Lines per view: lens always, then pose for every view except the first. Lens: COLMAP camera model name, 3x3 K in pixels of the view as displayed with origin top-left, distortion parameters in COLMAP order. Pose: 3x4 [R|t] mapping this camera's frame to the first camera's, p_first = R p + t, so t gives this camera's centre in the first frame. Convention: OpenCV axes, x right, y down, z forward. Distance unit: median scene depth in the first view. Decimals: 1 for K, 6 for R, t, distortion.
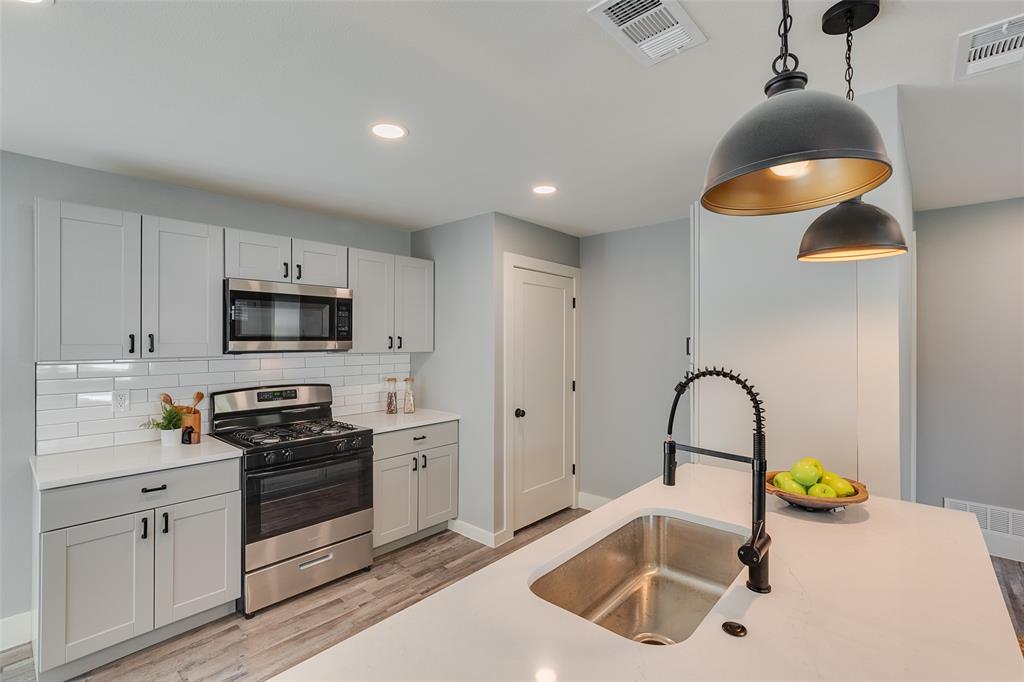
lens RADIAL K [[456.6, 0, 516.3], [0, 456.6, 336.3], [0, 0, 1]] dist [-0.004933, -0.000941]
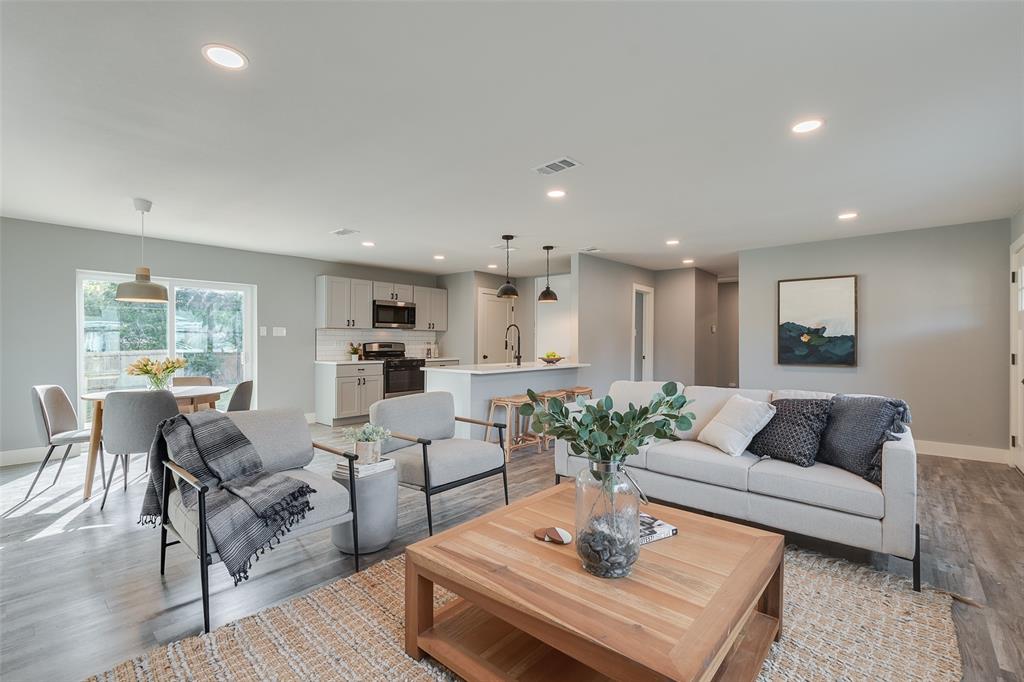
lens RADIAL K [[456.6, 0, 509.7], [0, 456.6, 344.7], [0, 0, 1]] dist [-0.004933, -0.000941]
pose [[0.999974, 0.004852, 0.005385, 0.138888], [-0.004926, 0.999892, 0.013875, 0.085508], [-0.005317, -0.013901, 0.999889, -1.519556]]
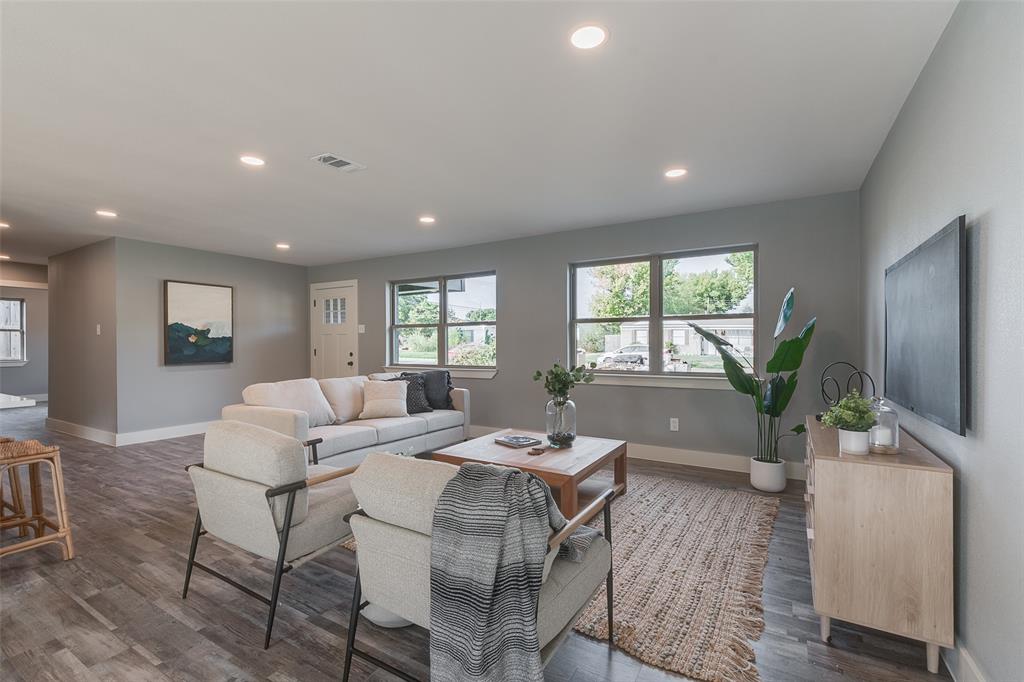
lens RADIAL K [[456.6, 0, 511.3], [0, 456.6, 343.2], [0, 0, 1]] dist [-0.004933, -0.000941]
pose [[-0.188616, 0.003058, 0.982046, -0.843523], [-0.004709, 0.999981, -0.004018, 0.099568], [-0.982040, -0.005382, -0.188598, -0.649183]]
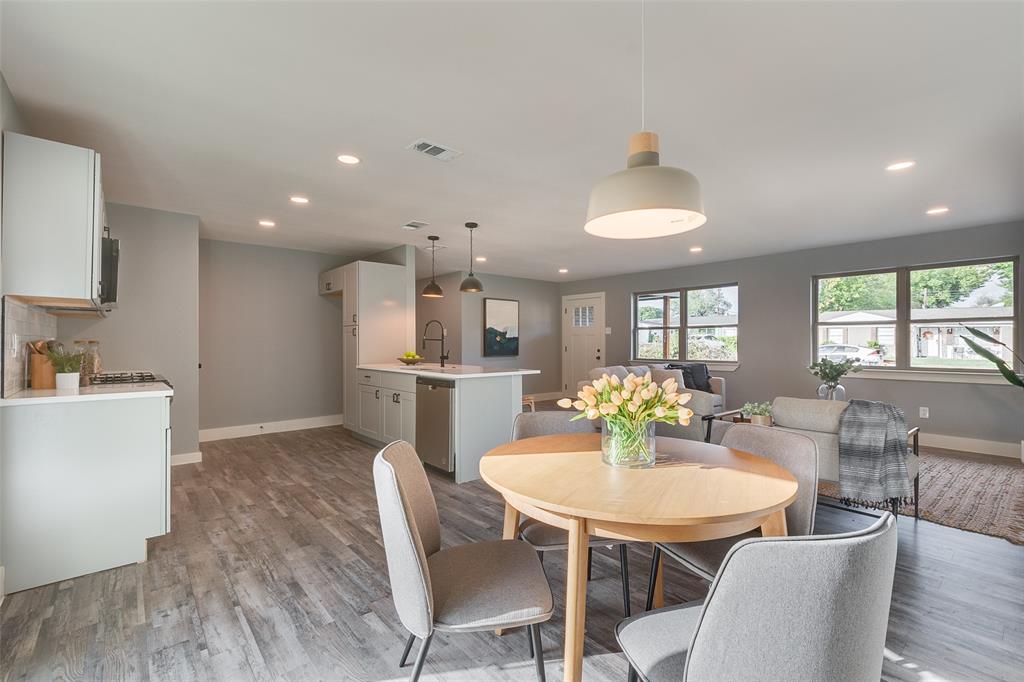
lens RADIAL K [[456.6, 0, 508.0], [0, 456.6, 344.2], [0, 0, 1]] dist [-0.004933, -0.000941]
pose [[0.140846, -0.002036, 0.990029, -1.424141], [-0.009668, 0.999947, 0.003432, 0.104476], [-0.989984, -0.010055, 0.140819, -0.121416]]
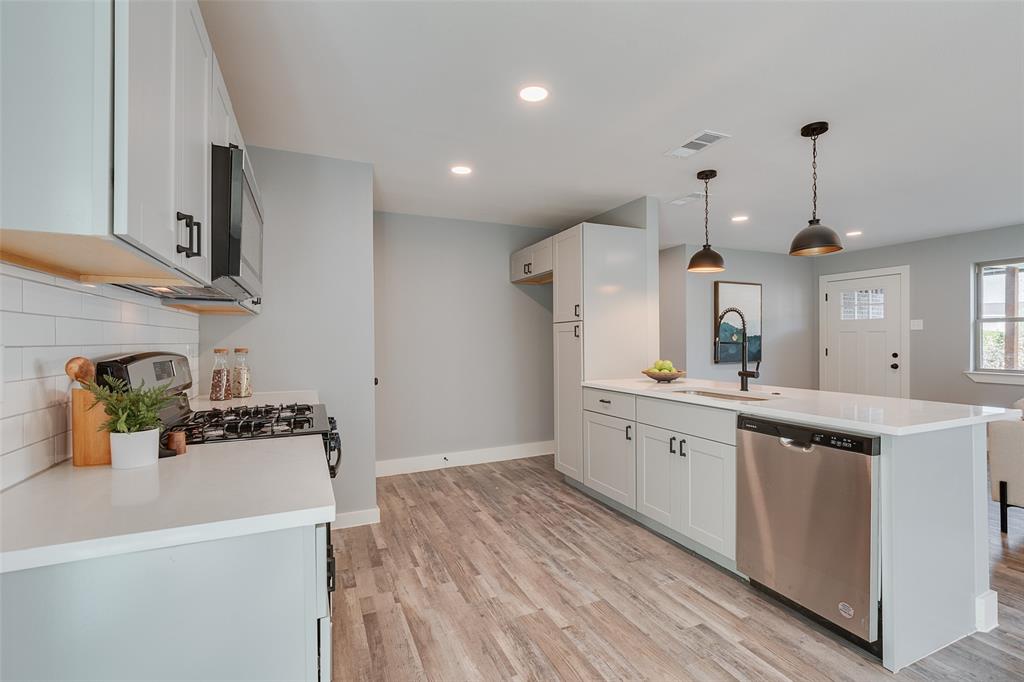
lens RADIAL K [[456.6, 0, 501.9], [0, 456.6, 341.4], [0, 0, 1]] dist [-0.004933, -0.000941]
pose [[0.426097, -0.002441, 0.904674, -0.884943], [-0.005436, 0.999971, 0.005259, 0.090217], [-0.904661, -0.007158, 0.426072, 0.407113]]
